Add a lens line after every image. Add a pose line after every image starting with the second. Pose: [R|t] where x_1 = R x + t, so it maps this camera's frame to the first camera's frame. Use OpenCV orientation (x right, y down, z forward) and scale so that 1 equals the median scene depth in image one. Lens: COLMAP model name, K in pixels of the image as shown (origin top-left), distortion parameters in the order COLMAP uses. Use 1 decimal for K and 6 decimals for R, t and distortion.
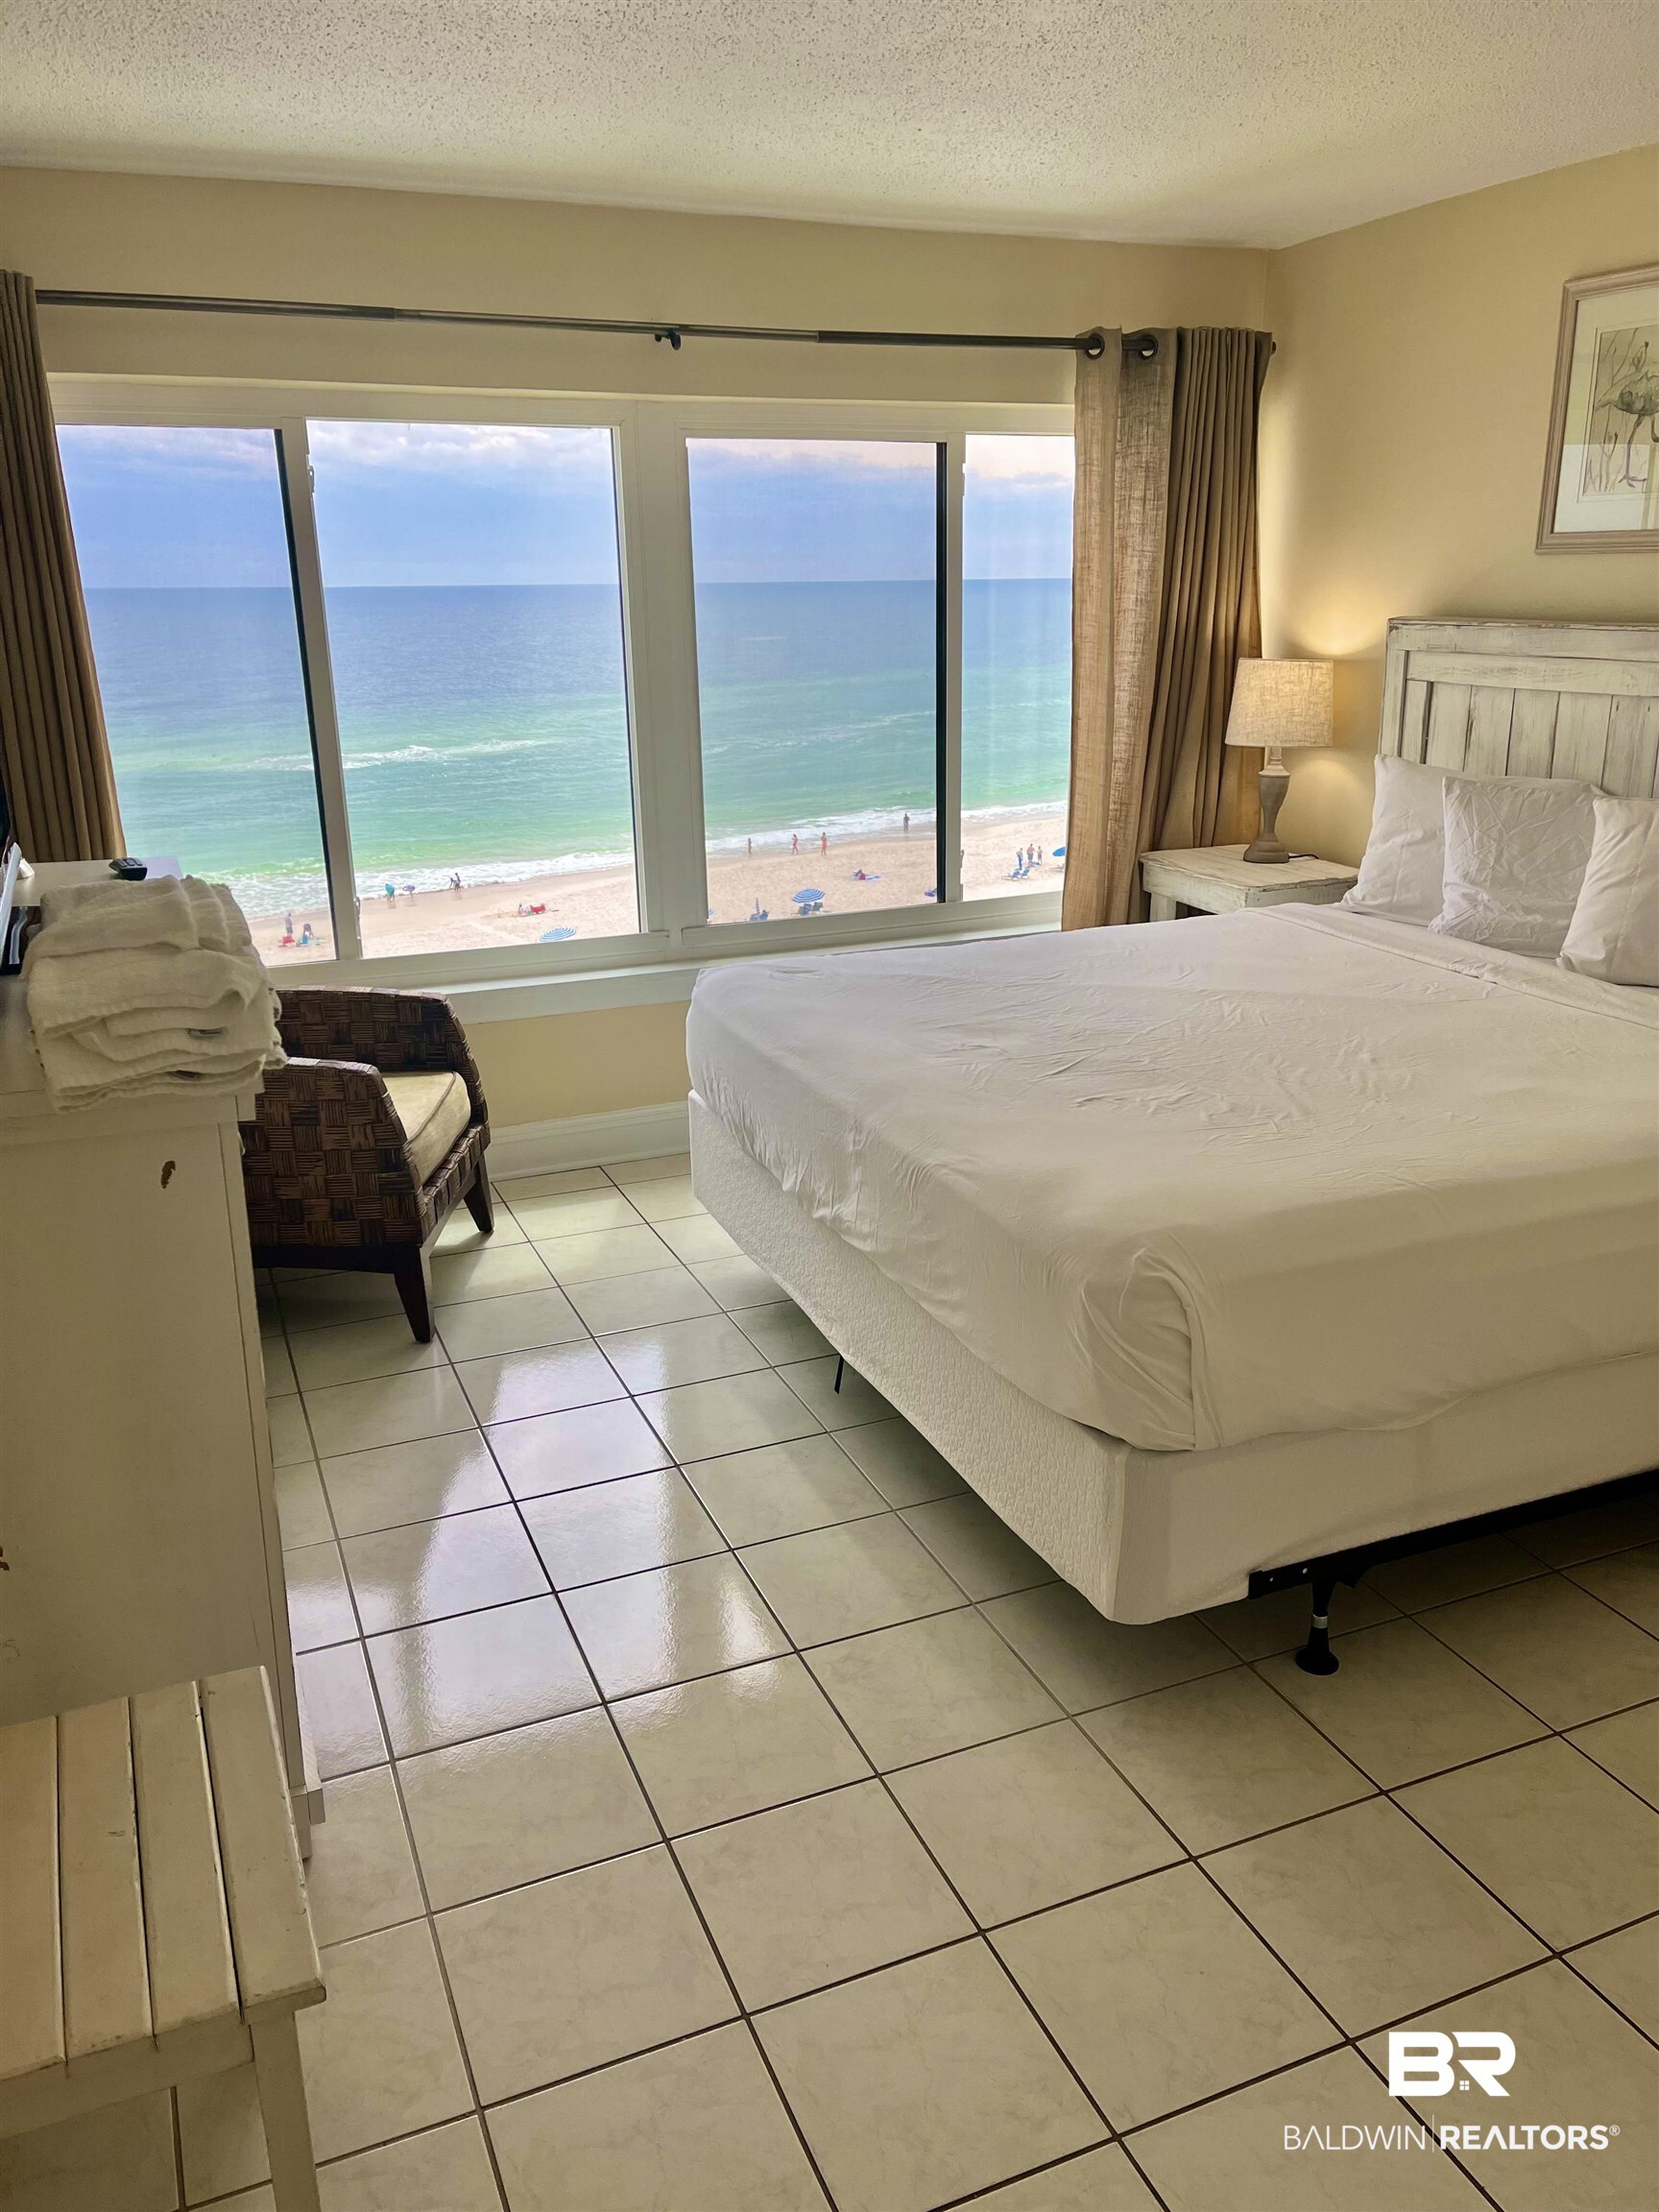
lens RADIAL K [[1684.4, 0, 849.0], [0, 1684.4, 1108.4], [0, 0, 1]] dist [0.059329, -0.065769]
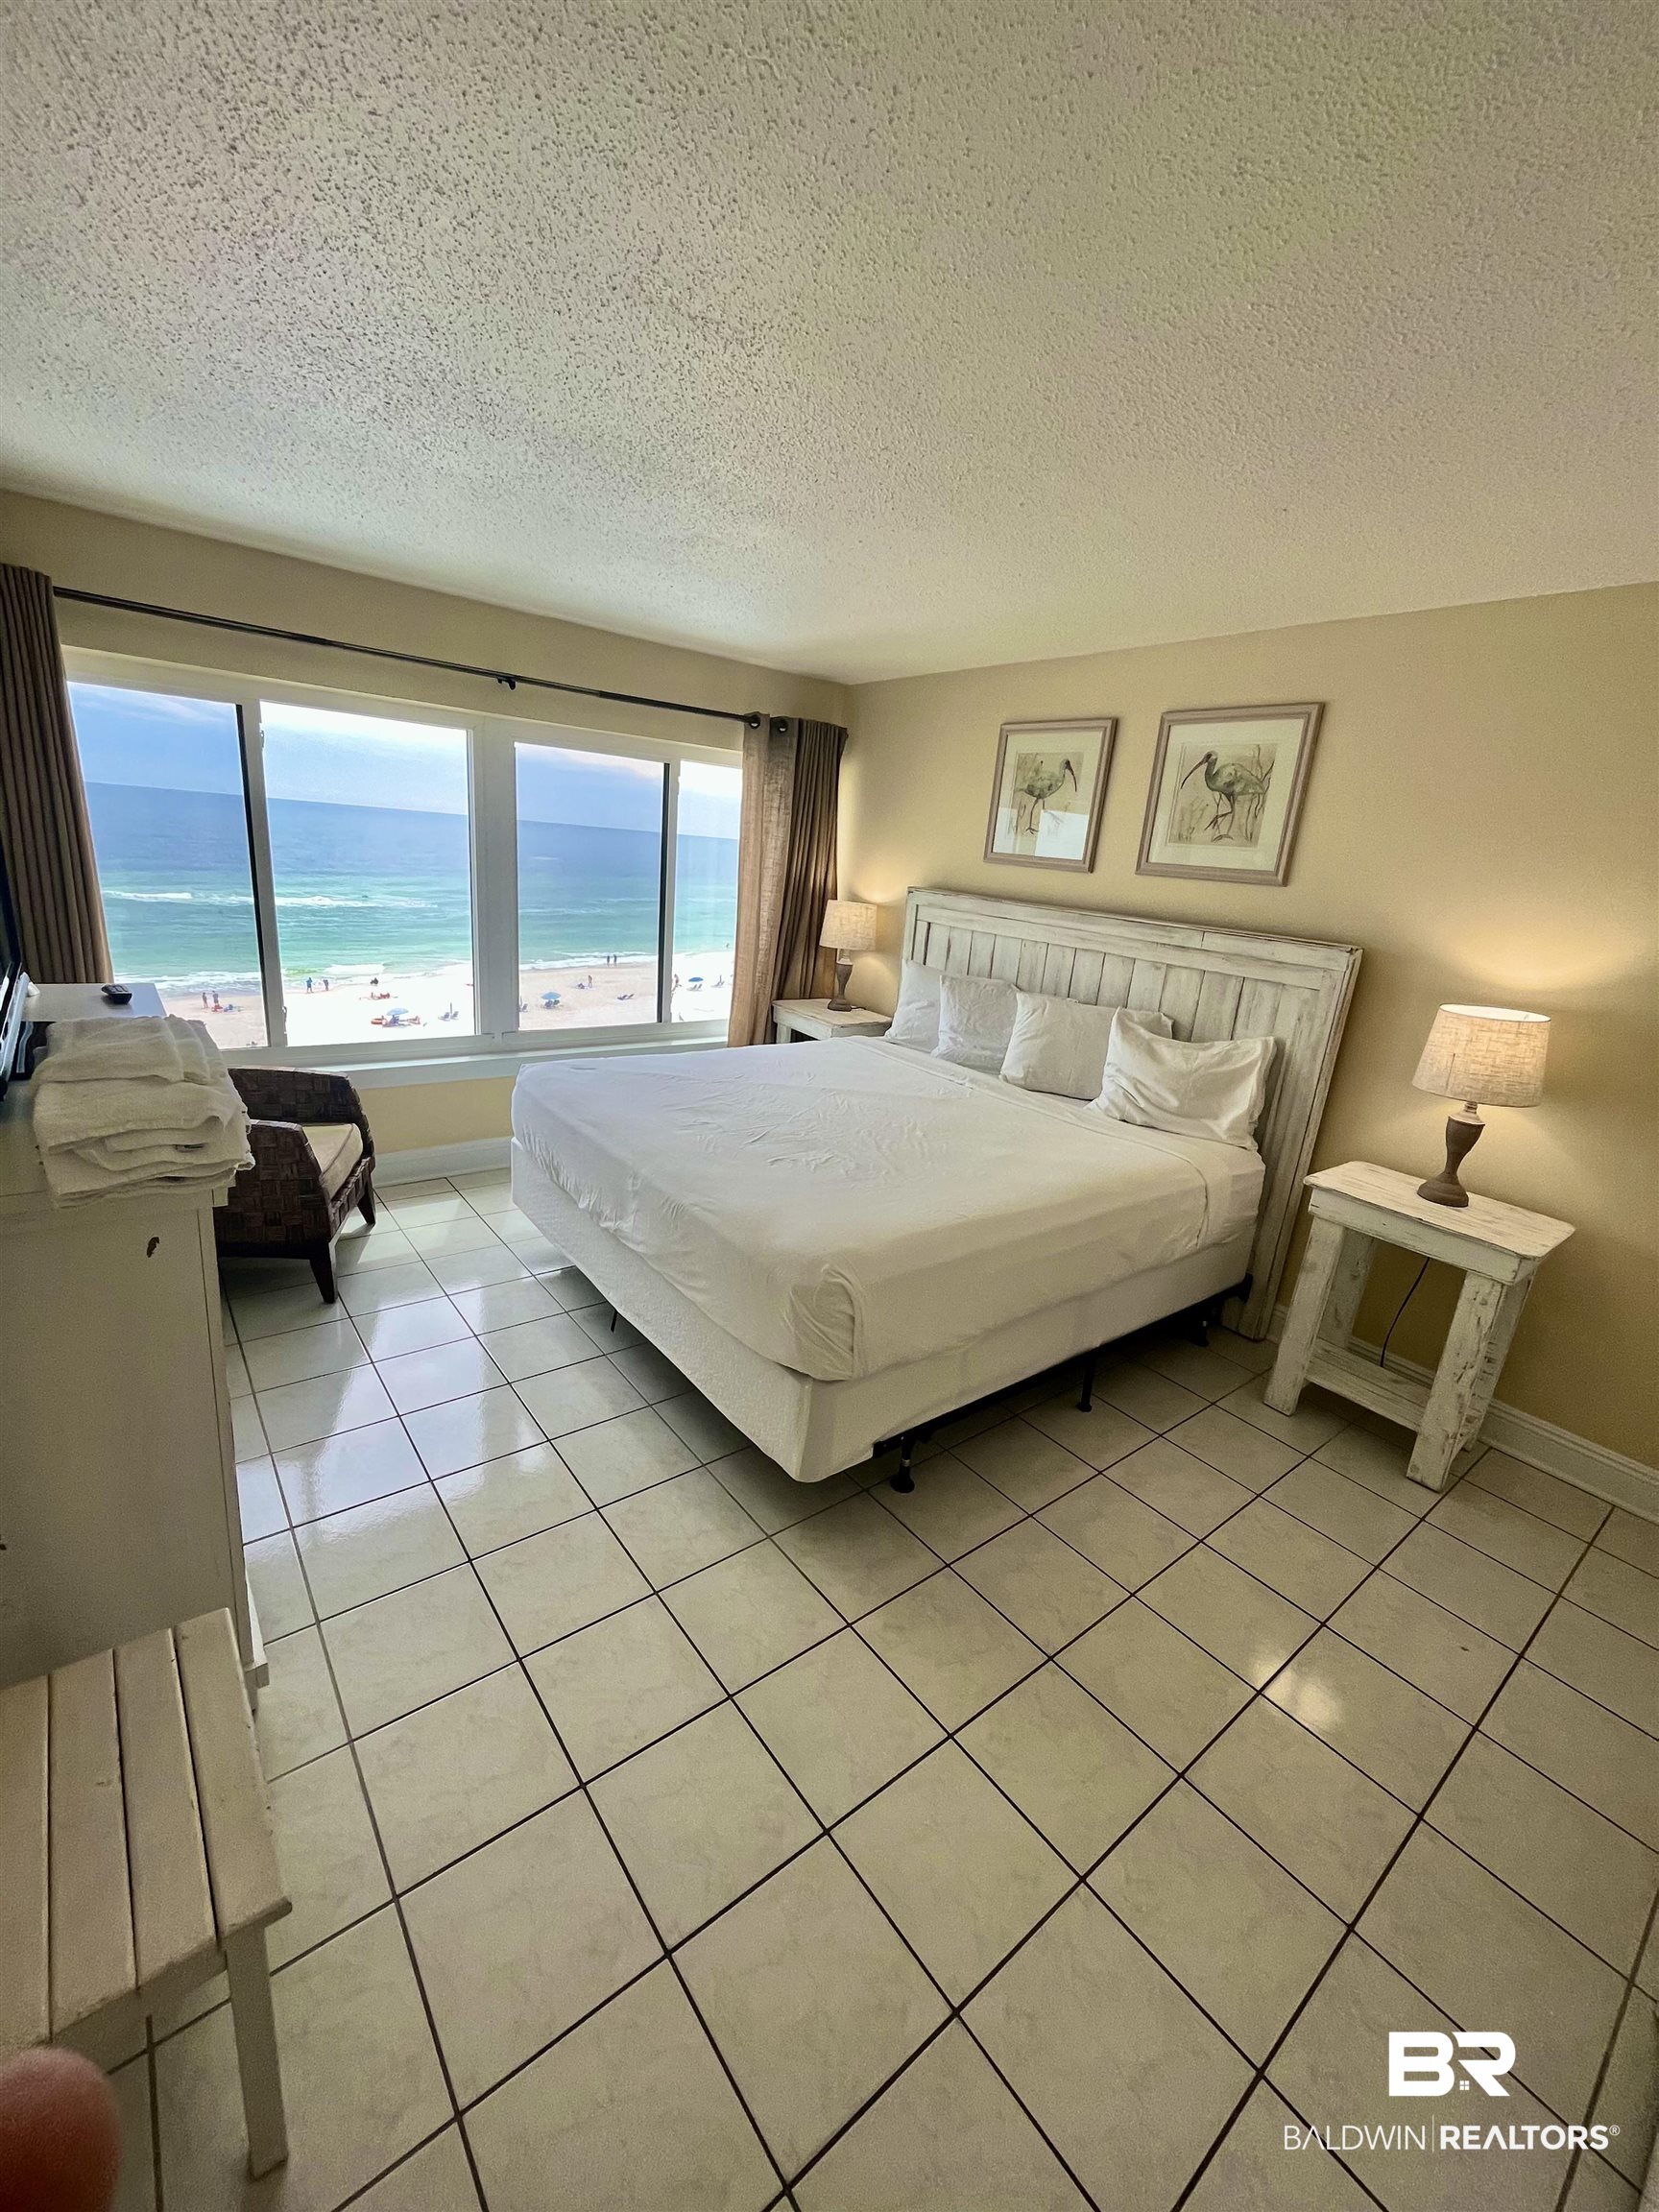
lens RADIAL K [[897.5, 0, 831.8], [0, 897.5, 1105.5], [0, 0, 1]] dist [-0.006766, 0.002002]
pose [[0.959771, 0.018879, 0.280148, -0.044434], [-0.015707, 0.999785, -0.013564, -0.037677], [-0.280344, 0.008618, 0.959861, 0.087197]]
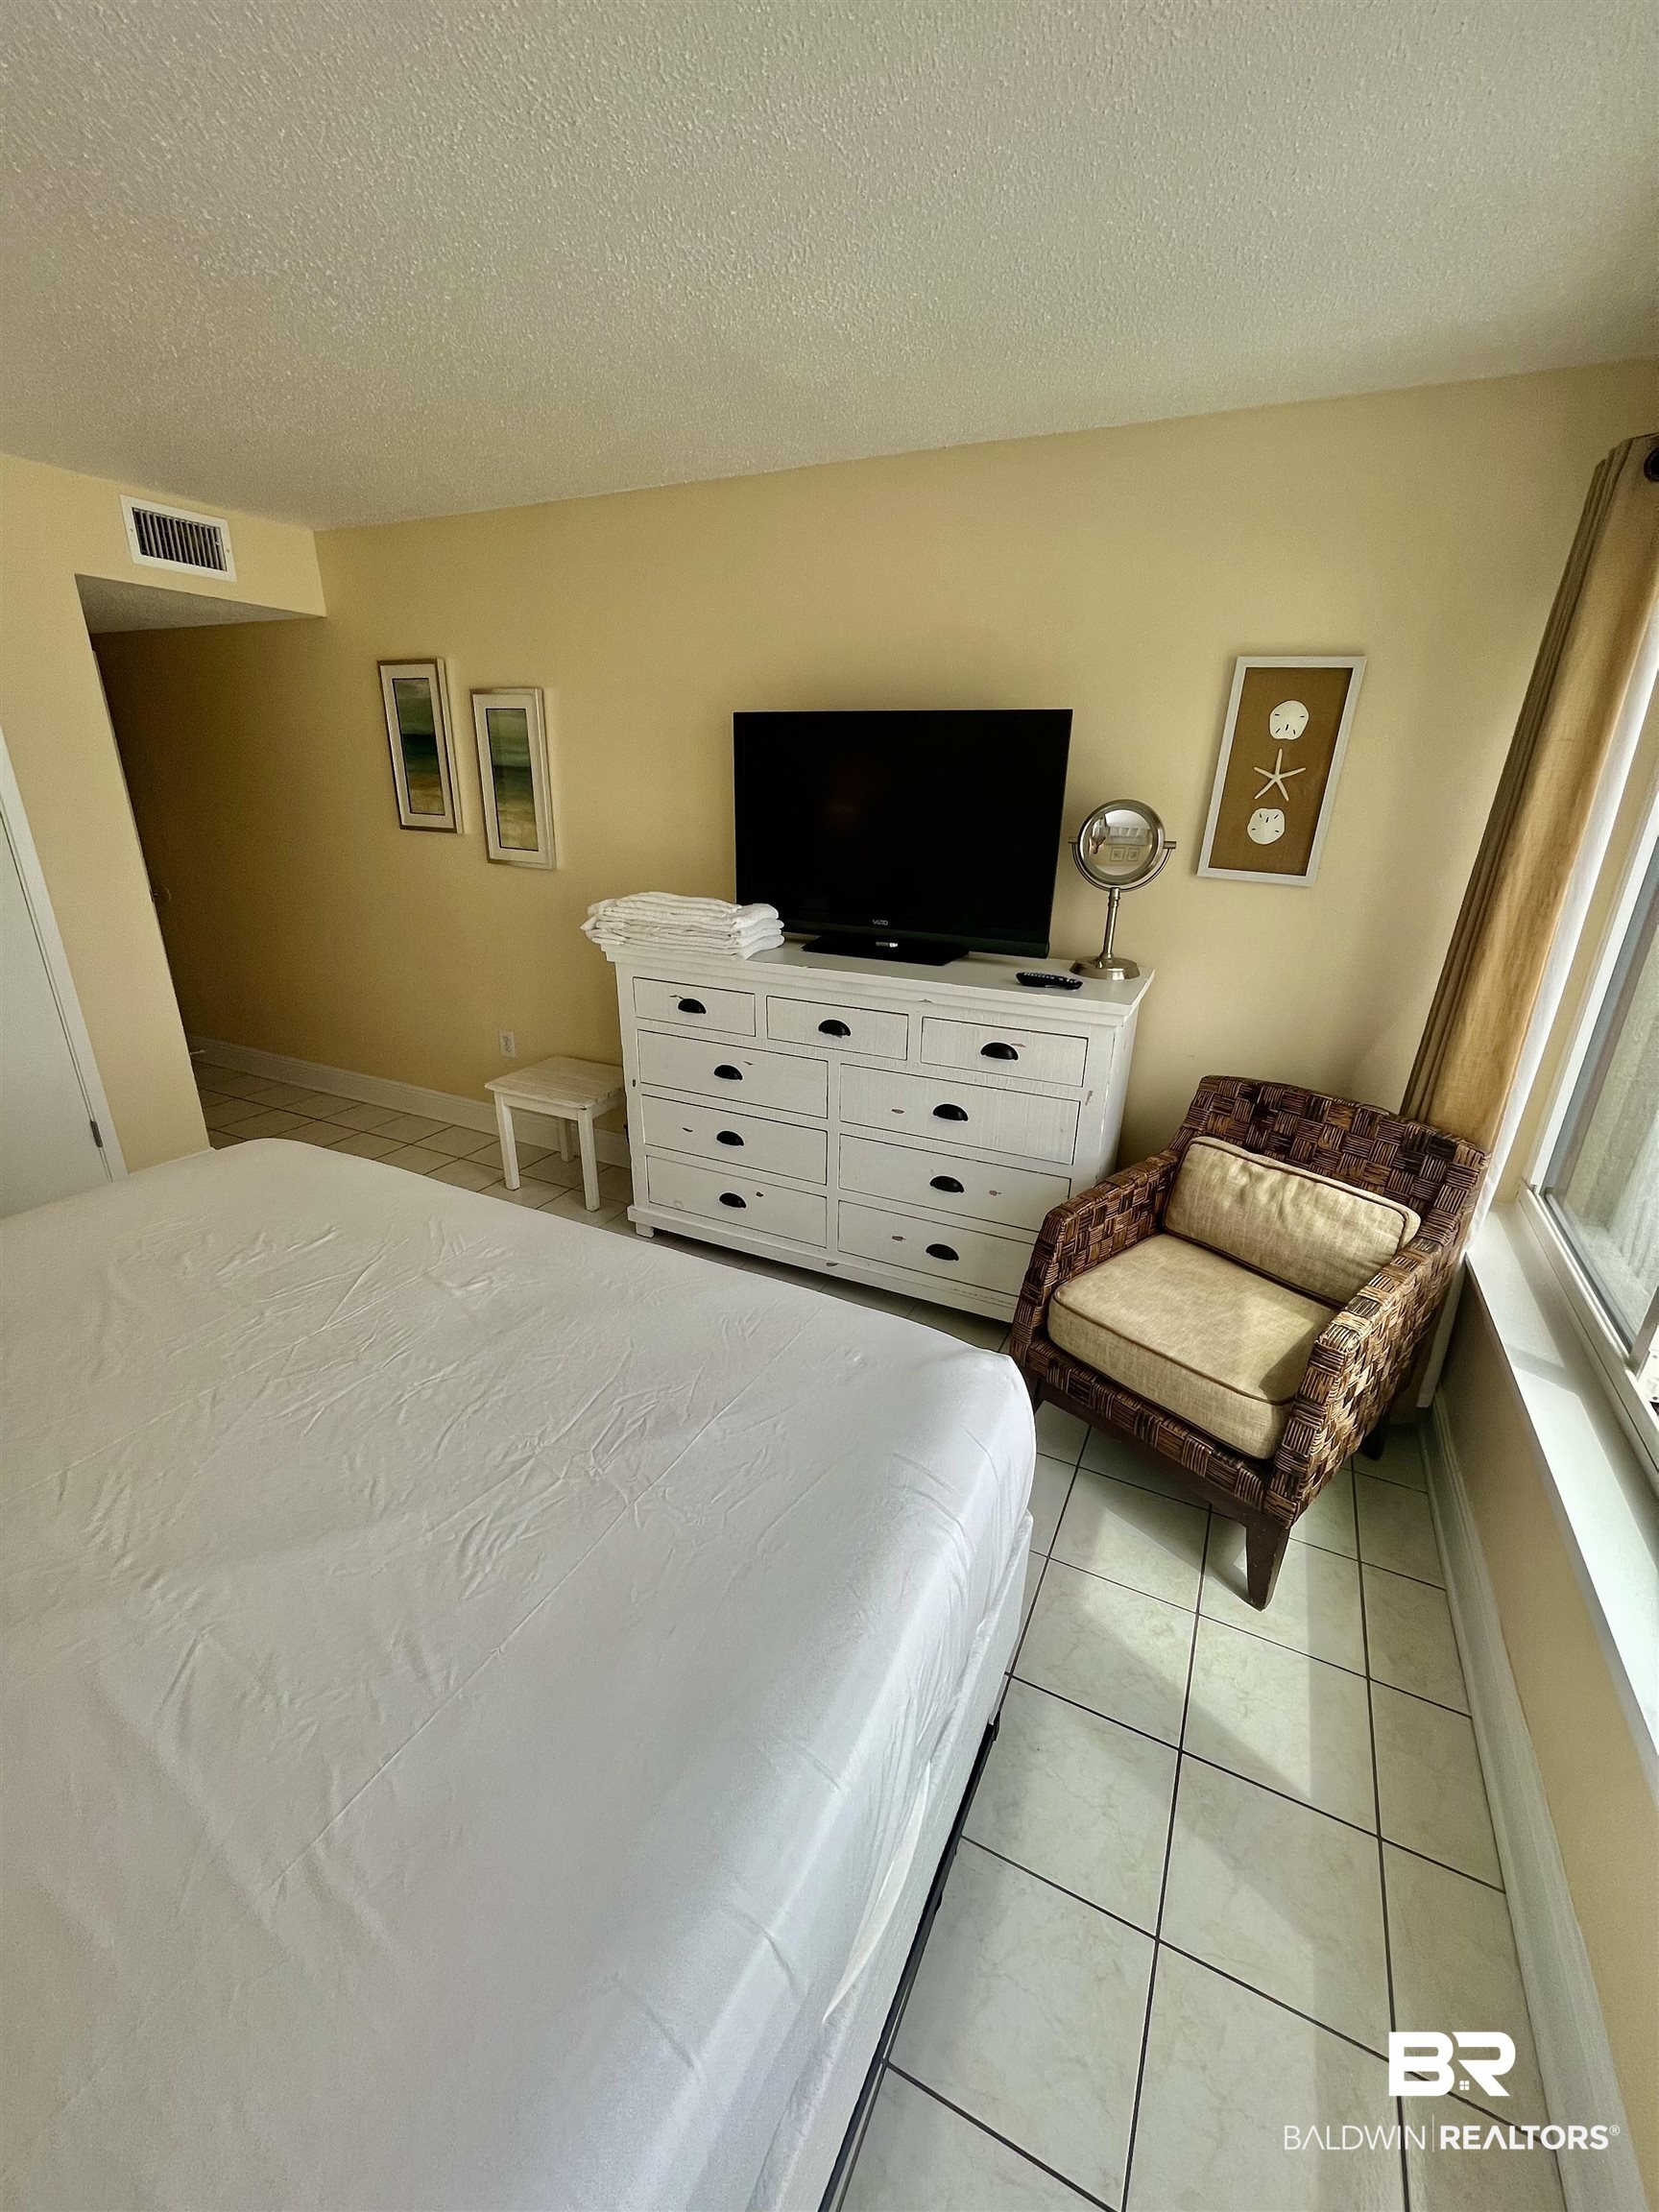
lens RADIAL K [[897.5, 0, 829.7], [0, 897.5, 1105.0], [0, 0, 1]] dist [-0.006766, 0.002002]
pose [[-0.754671, 0.227225, -0.615501, 0.182012], [-0.208568, 0.806369, 0.553415, -0.371846], [0.622071, 0.546019, -0.561152, 1.154318]]
